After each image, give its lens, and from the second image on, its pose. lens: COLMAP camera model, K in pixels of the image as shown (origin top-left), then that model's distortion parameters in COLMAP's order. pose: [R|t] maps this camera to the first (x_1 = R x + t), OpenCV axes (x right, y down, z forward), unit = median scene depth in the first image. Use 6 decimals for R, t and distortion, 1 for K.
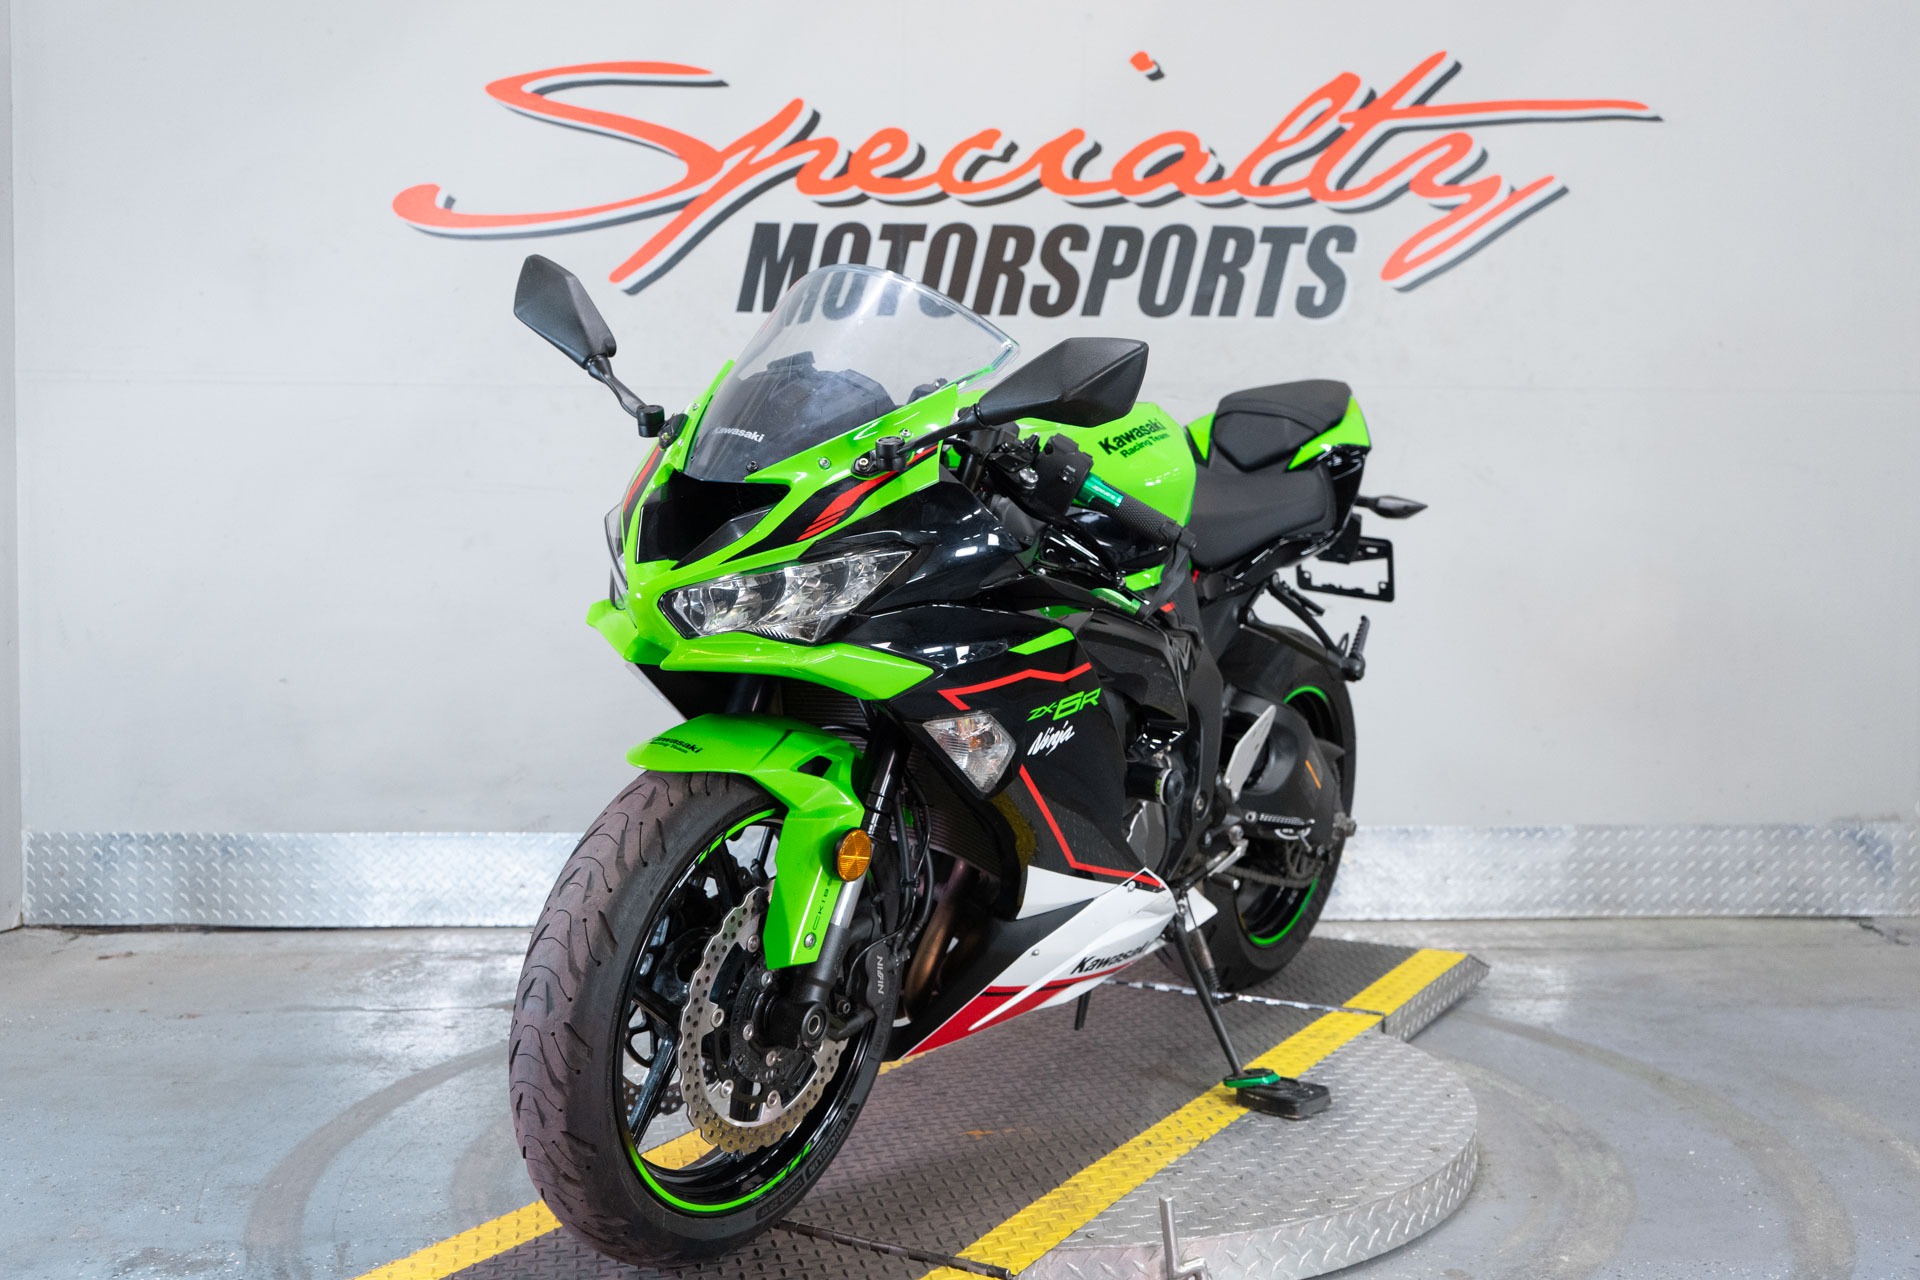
lens RADIAL K [[1998.3, 0, 964.7], [0, 1998.3, 641.7], [0, 0, 1]] dist [0.002114, 0.000000]
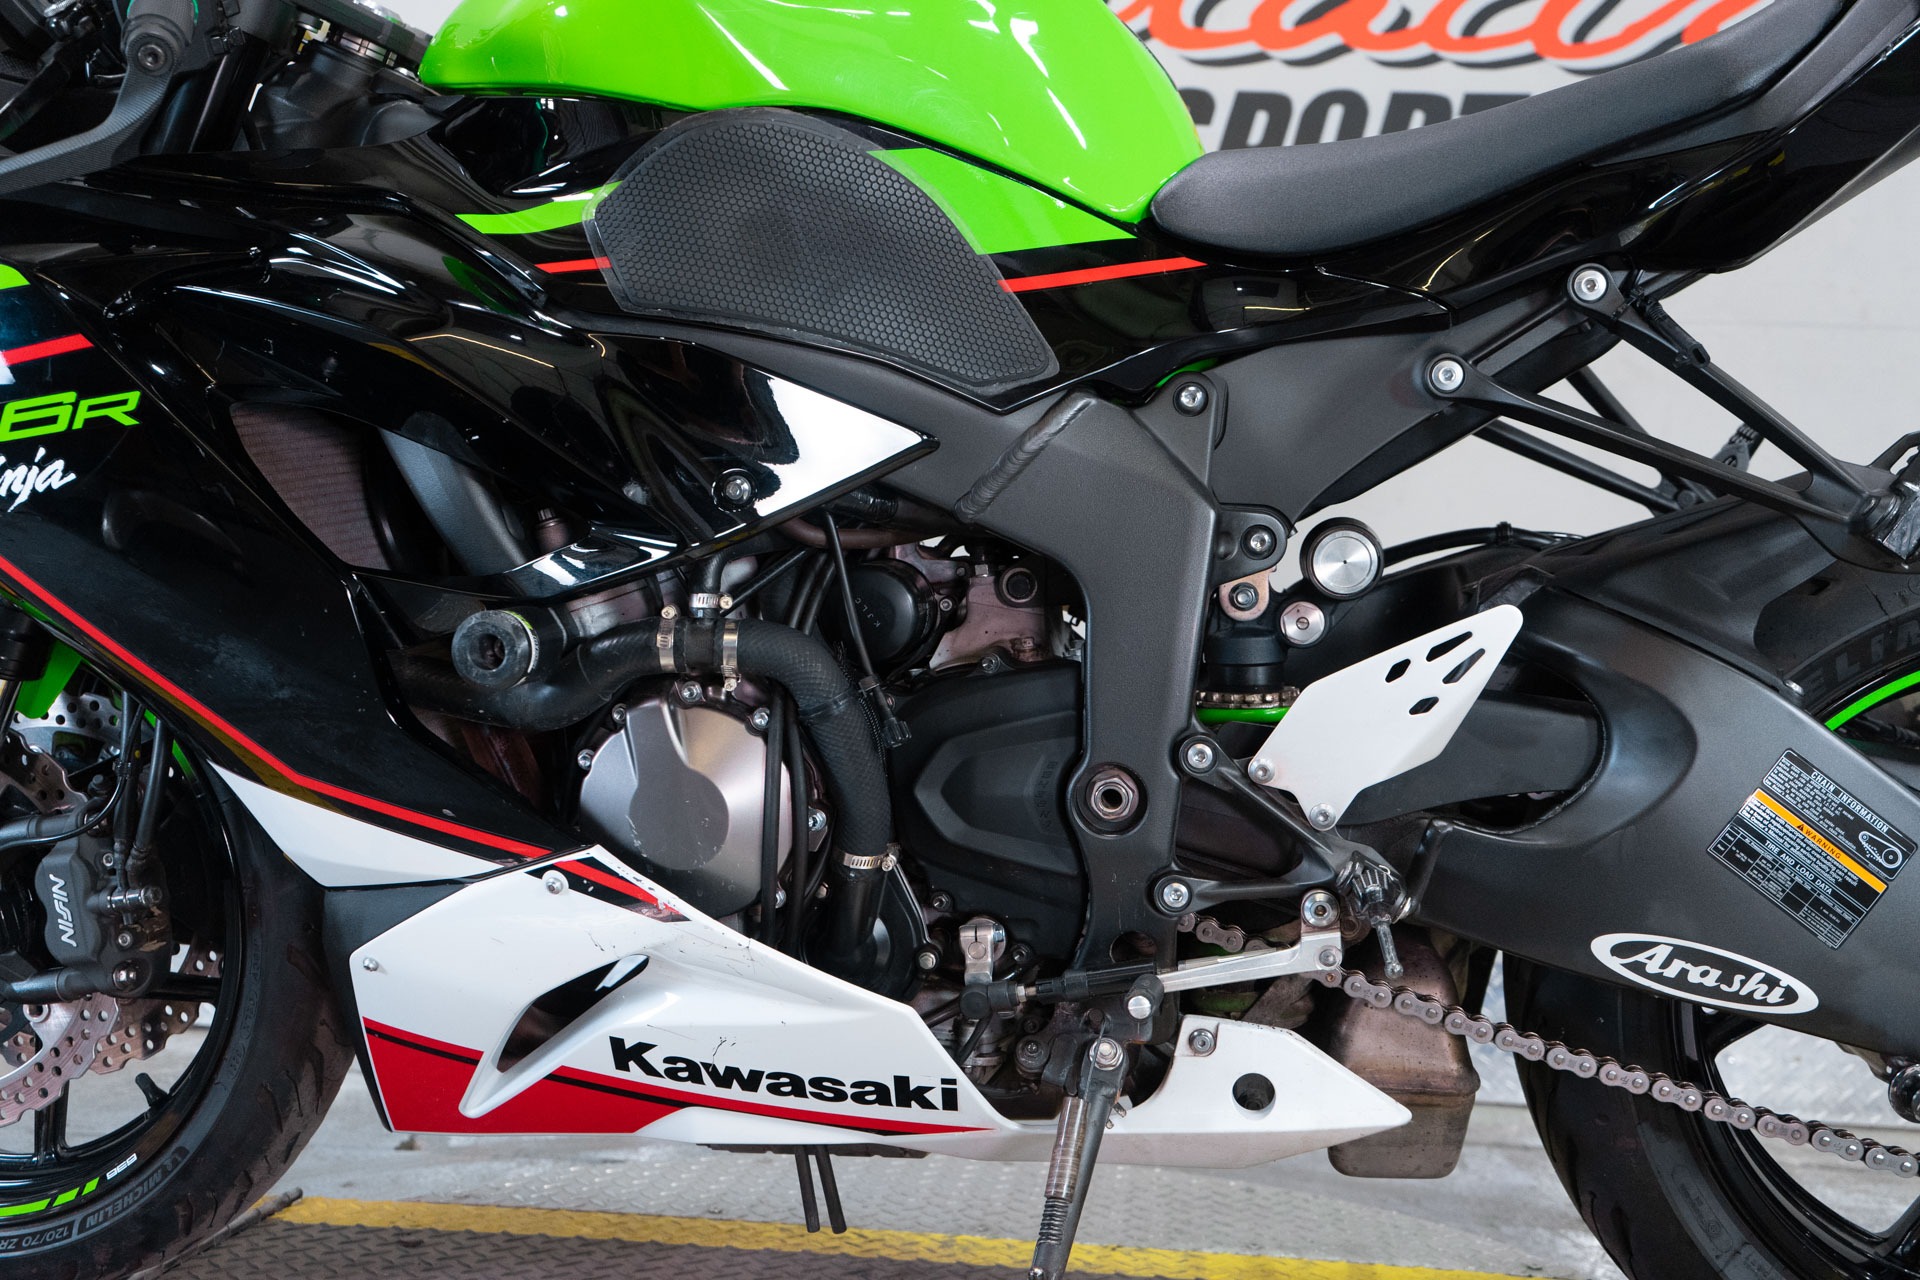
lens RADIAL K [[1892.0, 0, 991.4], [0, 1892.0, 653.2], [0, 0, 1]] dist [0.021990, 0.000000]
pose [[0.993741, 0.042774, -0.103190, 0.061399], [-0.053380, 0.993319, -0.102313, 0.064928], [0.098125, 0.107181, 0.989386, 0.344593]]
